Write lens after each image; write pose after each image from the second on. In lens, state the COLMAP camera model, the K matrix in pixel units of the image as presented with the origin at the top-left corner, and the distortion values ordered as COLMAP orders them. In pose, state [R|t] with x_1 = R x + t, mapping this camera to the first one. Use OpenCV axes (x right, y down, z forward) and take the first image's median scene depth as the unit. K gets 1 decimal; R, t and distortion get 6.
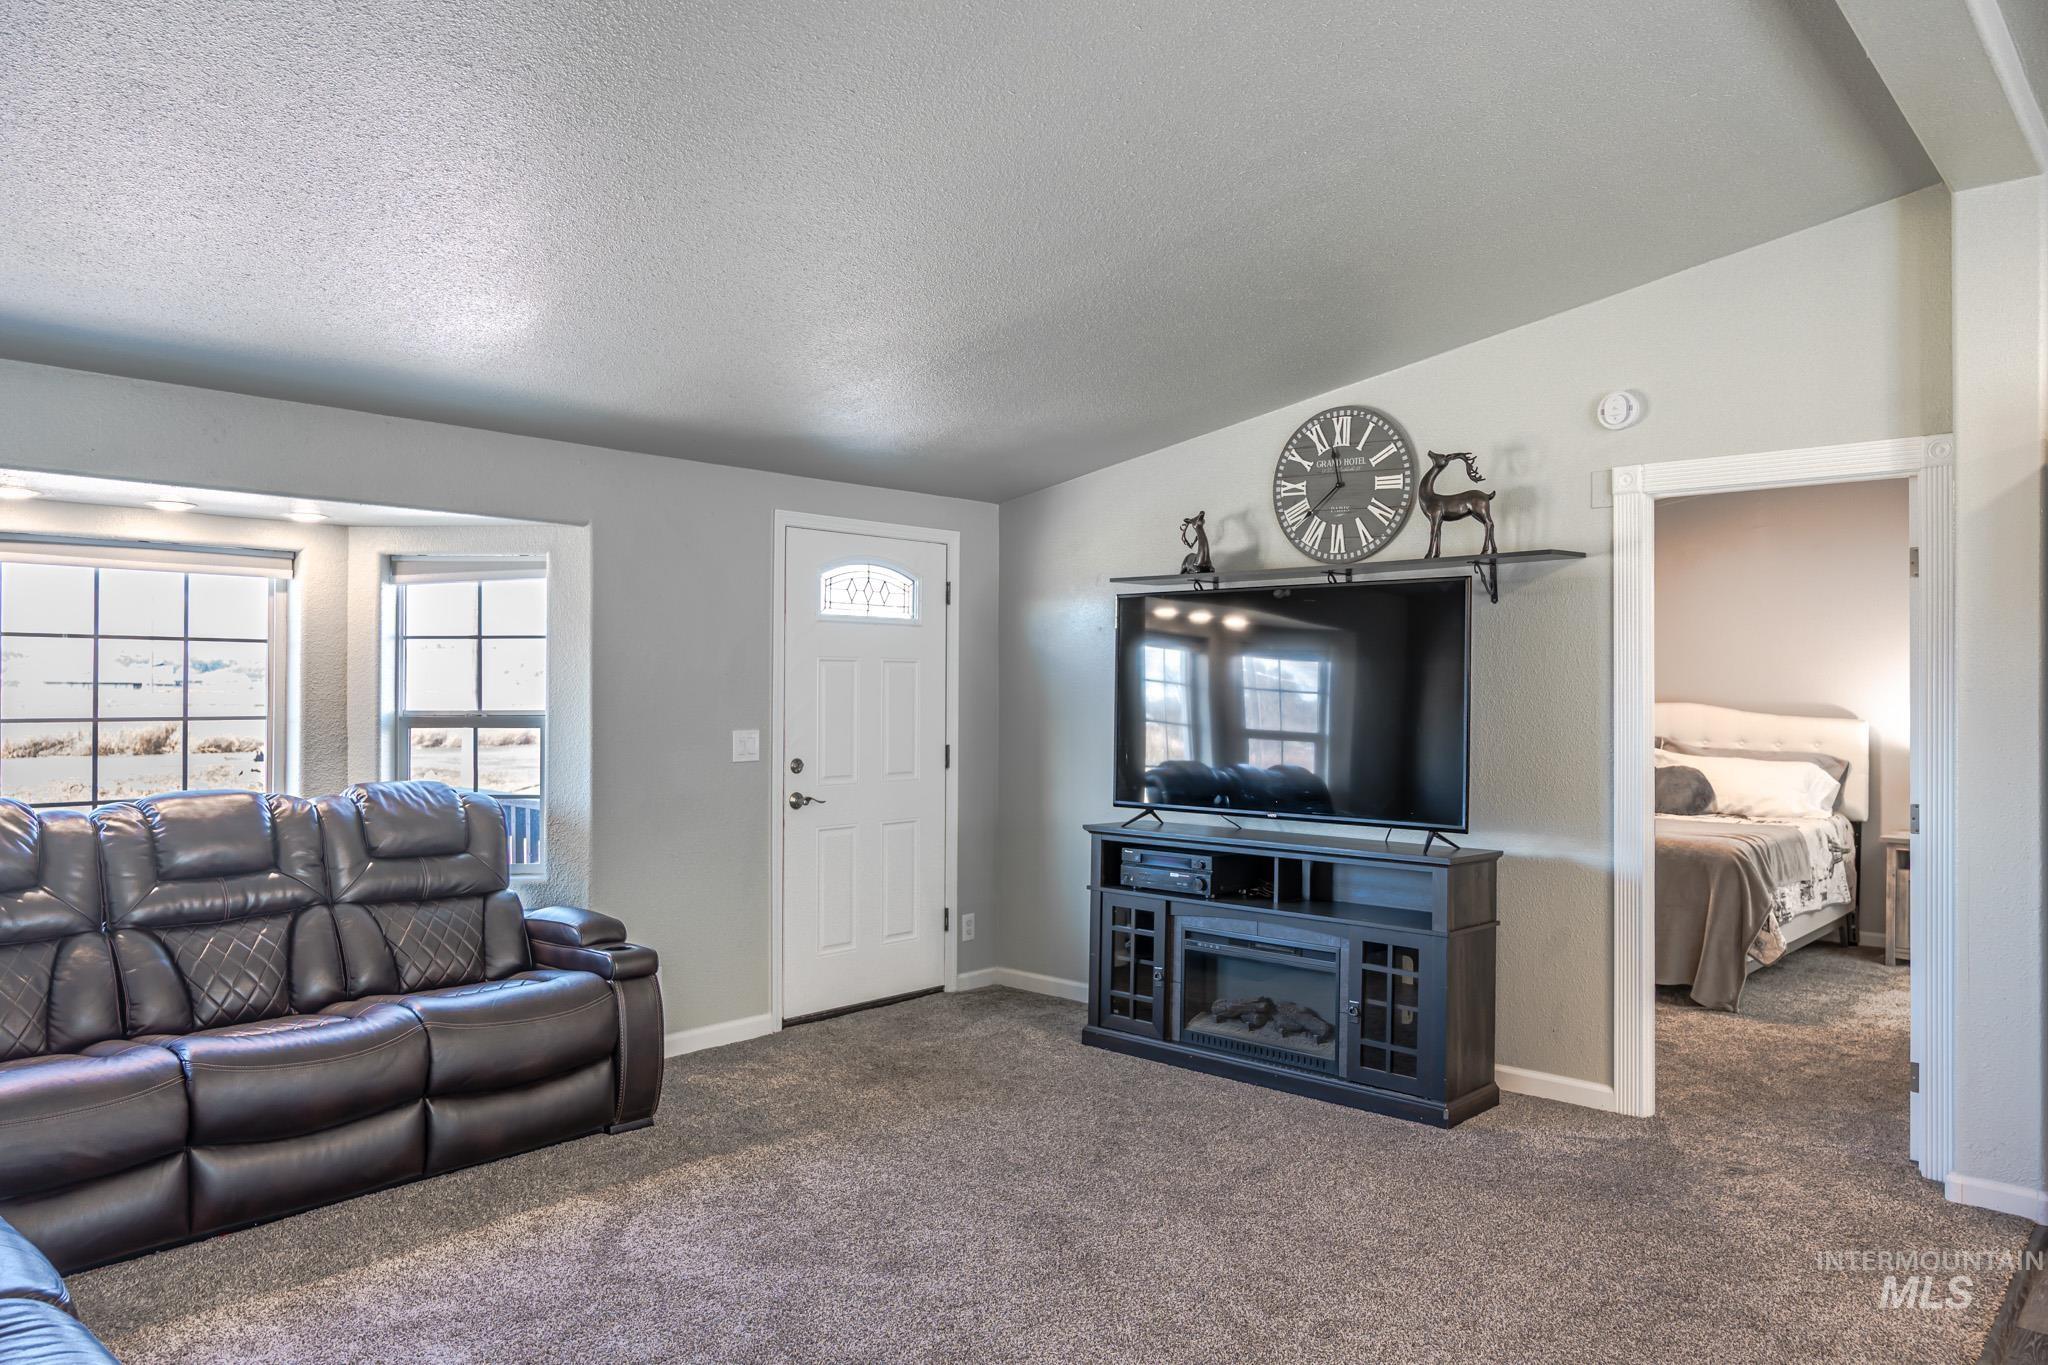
lens RADIAL K [[1361.6, 0, 1023.8], [0, 1361.6, 688.0], [0, 0, 1]] dist [-0.010745, 0.013011]
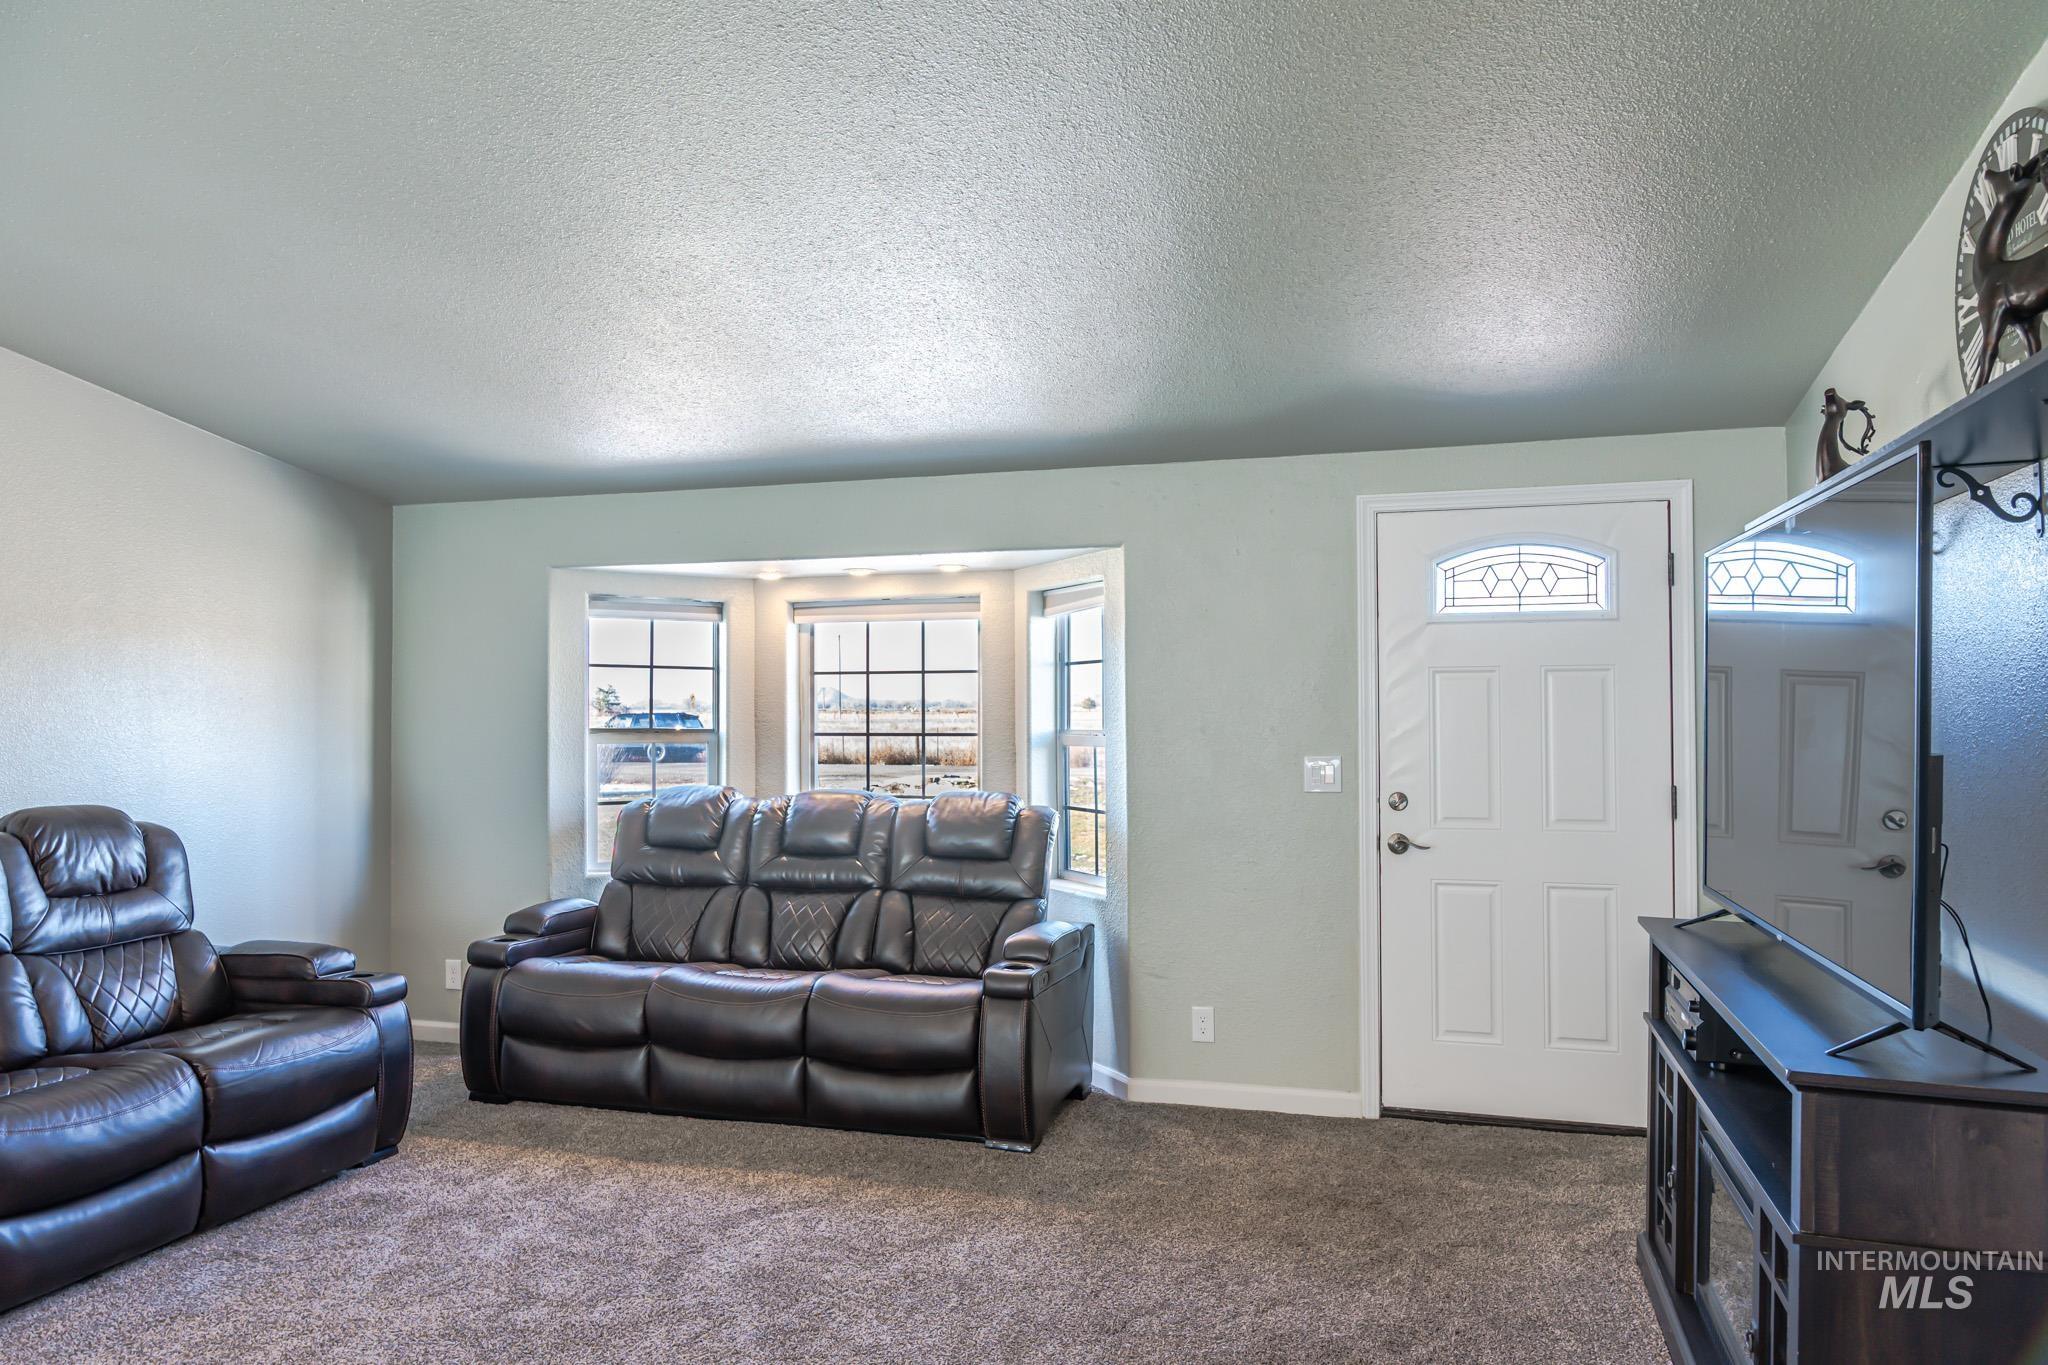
lens RADIAL K [[1361.6, 0, 1021.6], [0, 1361.6, 689.8], [0, 0, 1]] dist [-0.010745, 0.013011]
pose [[0.429041, -0.016285, -0.903138, 0.567318], [0.007122, 0.999867, -0.014646, 0.000182], [0.903257, -0.000149, 0.429100, 0.522427]]
